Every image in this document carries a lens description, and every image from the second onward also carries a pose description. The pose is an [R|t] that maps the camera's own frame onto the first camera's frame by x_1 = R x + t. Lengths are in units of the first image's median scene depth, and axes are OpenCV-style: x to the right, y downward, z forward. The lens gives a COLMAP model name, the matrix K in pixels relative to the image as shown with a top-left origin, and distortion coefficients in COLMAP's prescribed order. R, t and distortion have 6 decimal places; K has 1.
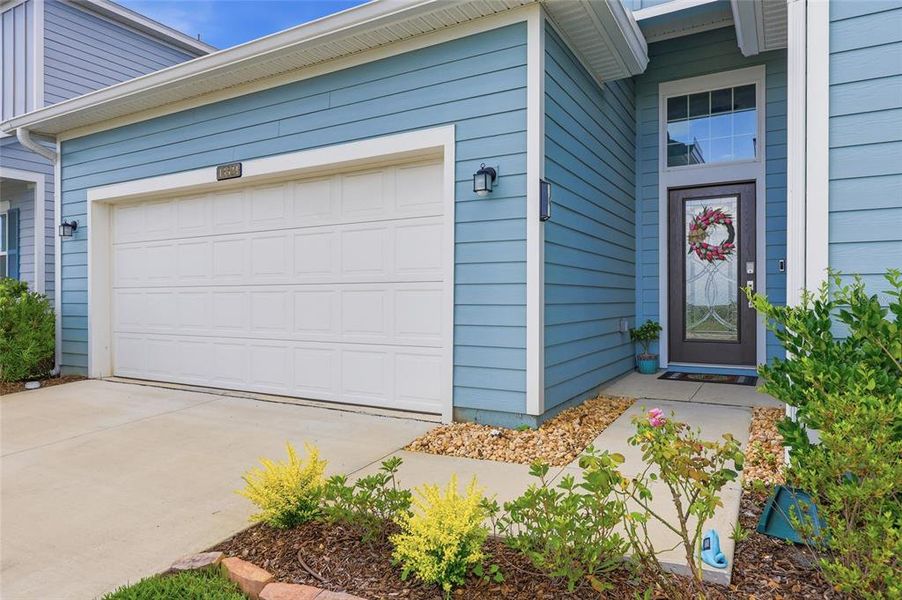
lens RADIAL K [[568.1, 0, 456.6], [0, 568.1, 299.8], [0, 0, 1]] dist [0.003432, -0.001434]
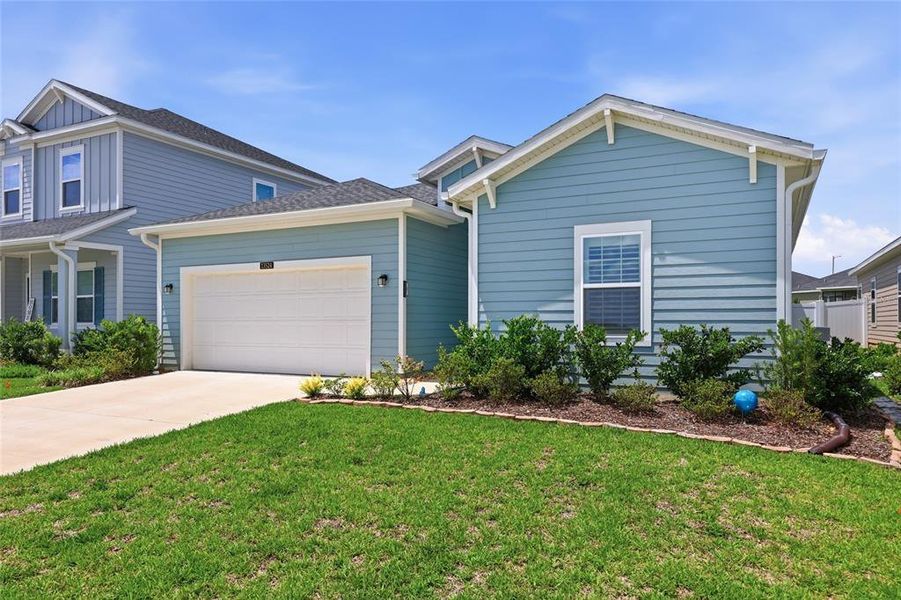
lens RADIAL K [[611.2, 0, 469.2], [0, 611.2, 318.1], [0, 0, 1]] dist [0.007590, -0.001144]
pose [[0.998046, 0.000374, 0.062489, 0.168797], [0.000206, 0.999957, -0.009288, -0.011557], [-0.062490, 0.009283, 0.998002, -1.096567]]
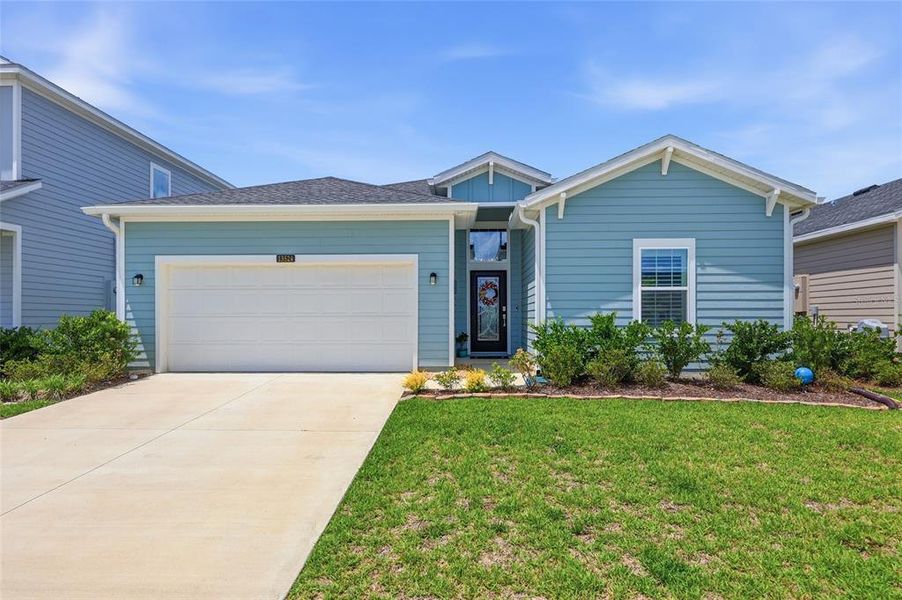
lens RADIAL K [[511.5, 0, 463.0], [0, 511.5, 317.3], [0, 0, 1]] dist [-0.001361, 0.002573]
pose [[0.877356, 0.000984, 0.479839, -0.617908], [0.002234, 0.999979, -0.006136, -0.009746], [-0.479835, 0.006456, 0.877335, -0.726081]]
